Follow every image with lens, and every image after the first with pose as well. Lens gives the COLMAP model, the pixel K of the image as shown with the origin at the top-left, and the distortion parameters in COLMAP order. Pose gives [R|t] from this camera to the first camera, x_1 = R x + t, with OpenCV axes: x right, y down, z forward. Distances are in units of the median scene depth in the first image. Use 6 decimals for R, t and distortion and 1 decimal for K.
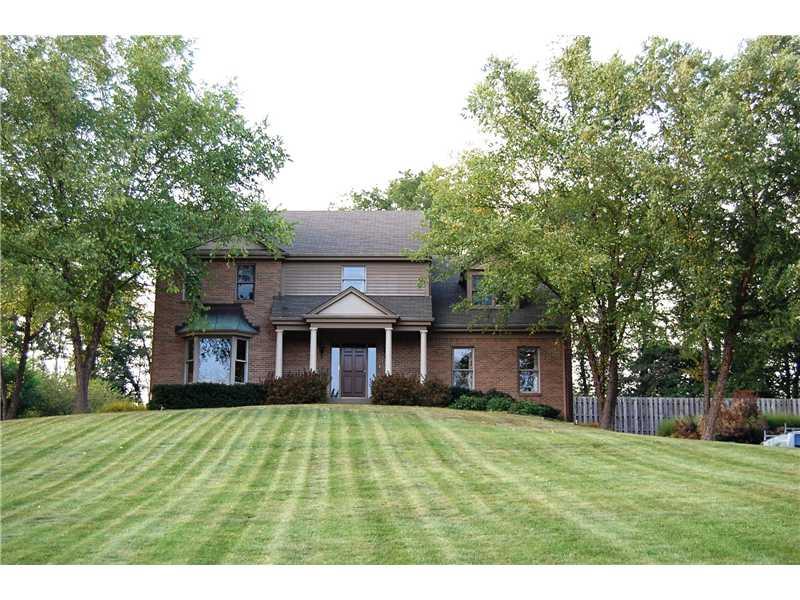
lens RADIAL K [[637.1, 0, 401.3], [0, 637.1, 302.7], [0, 0, 1]] dist [-0.008997, -0.007898]
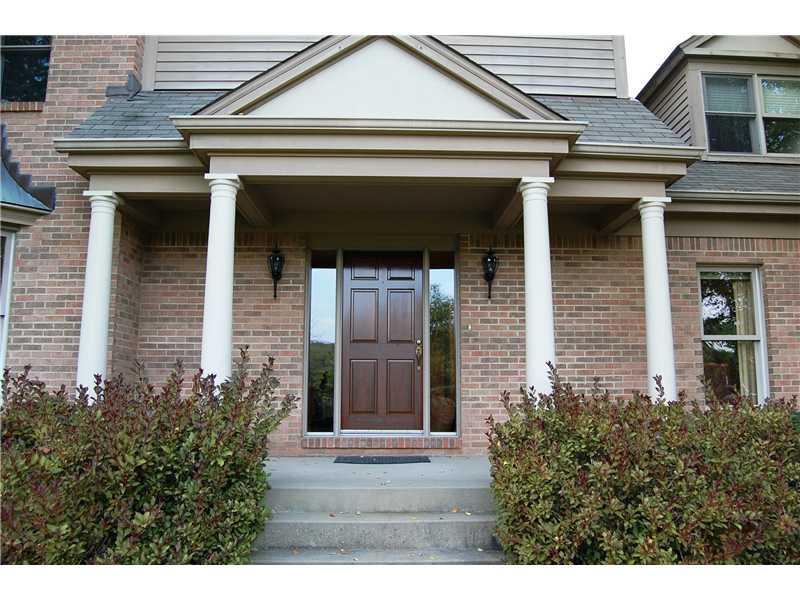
lens RADIAL K [[637.1, 0, 399.3], [0, 637.1, 300.1], [0, 0, 1]] dist [-0.008997, -0.007898]
pose [[0.999849, 0.006242, -0.016217, -0.065793], [-0.004642, 0.995280, 0.096929, 0.061162], [0.016745, -0.096839, 0.995159, 0.741070]]
